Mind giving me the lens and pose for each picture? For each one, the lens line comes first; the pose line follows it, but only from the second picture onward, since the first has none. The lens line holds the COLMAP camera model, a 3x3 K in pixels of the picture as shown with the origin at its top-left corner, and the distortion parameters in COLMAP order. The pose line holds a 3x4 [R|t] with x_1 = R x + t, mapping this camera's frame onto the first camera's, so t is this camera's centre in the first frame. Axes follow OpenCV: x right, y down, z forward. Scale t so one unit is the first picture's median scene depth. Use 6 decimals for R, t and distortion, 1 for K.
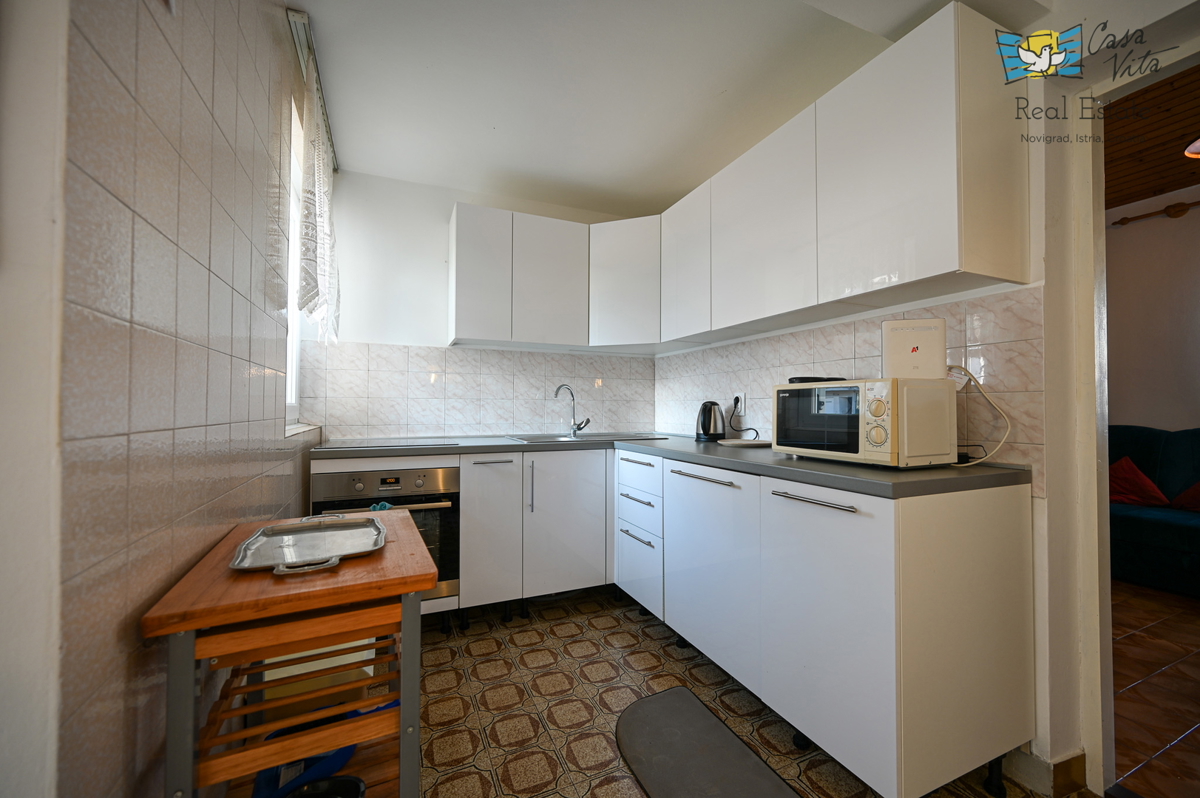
lens RADIAL K [[470.7, 0, 602.9], [0, 470.7, 399.3], [0, 0, 1]] dist [0.002845, 0.000019]
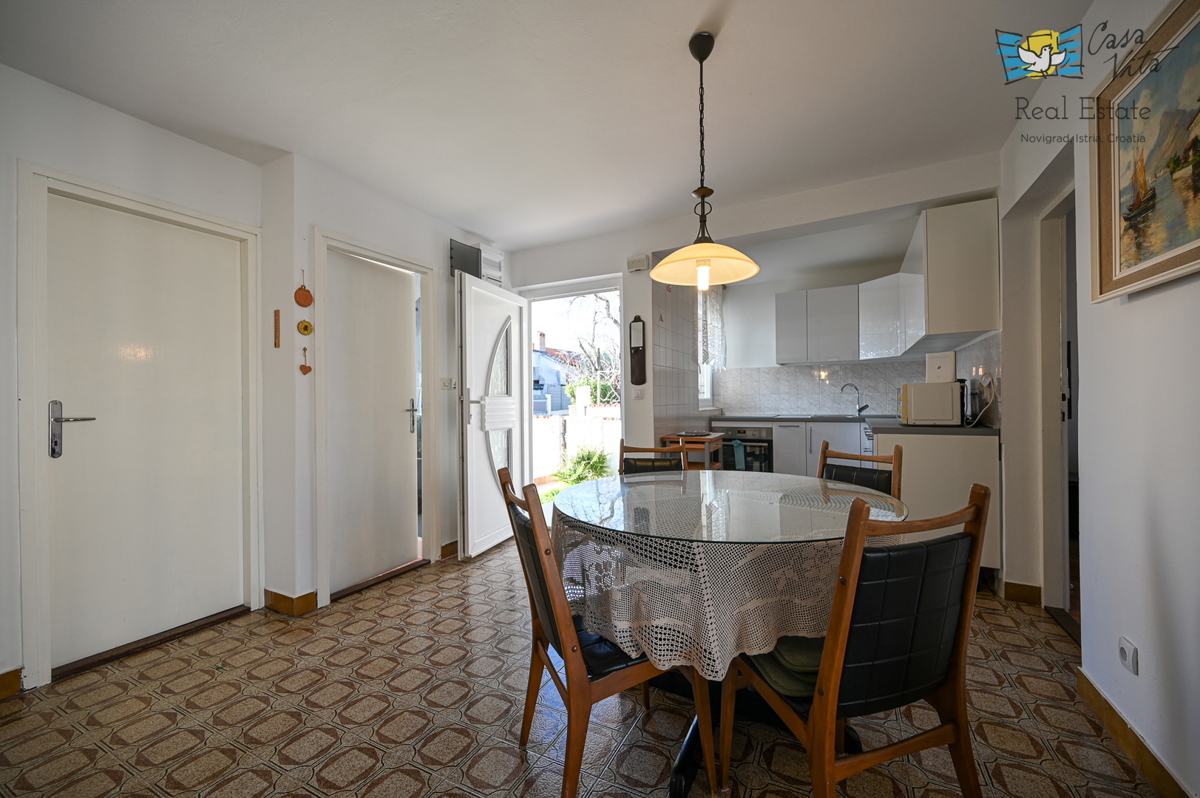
lens RADIAL K [[470.7, 0, 598.8], [0, 470.7, 402.4], [0, 0, 1]] dist [0.002845, 0.000019]
pose [[0.608351, -0.006945, -0.793637, 0.786587], [0.026651, 0.999577, 0.011682, -0.010910], [0.793220, -0.028258, 0.608279, -0.776829]]
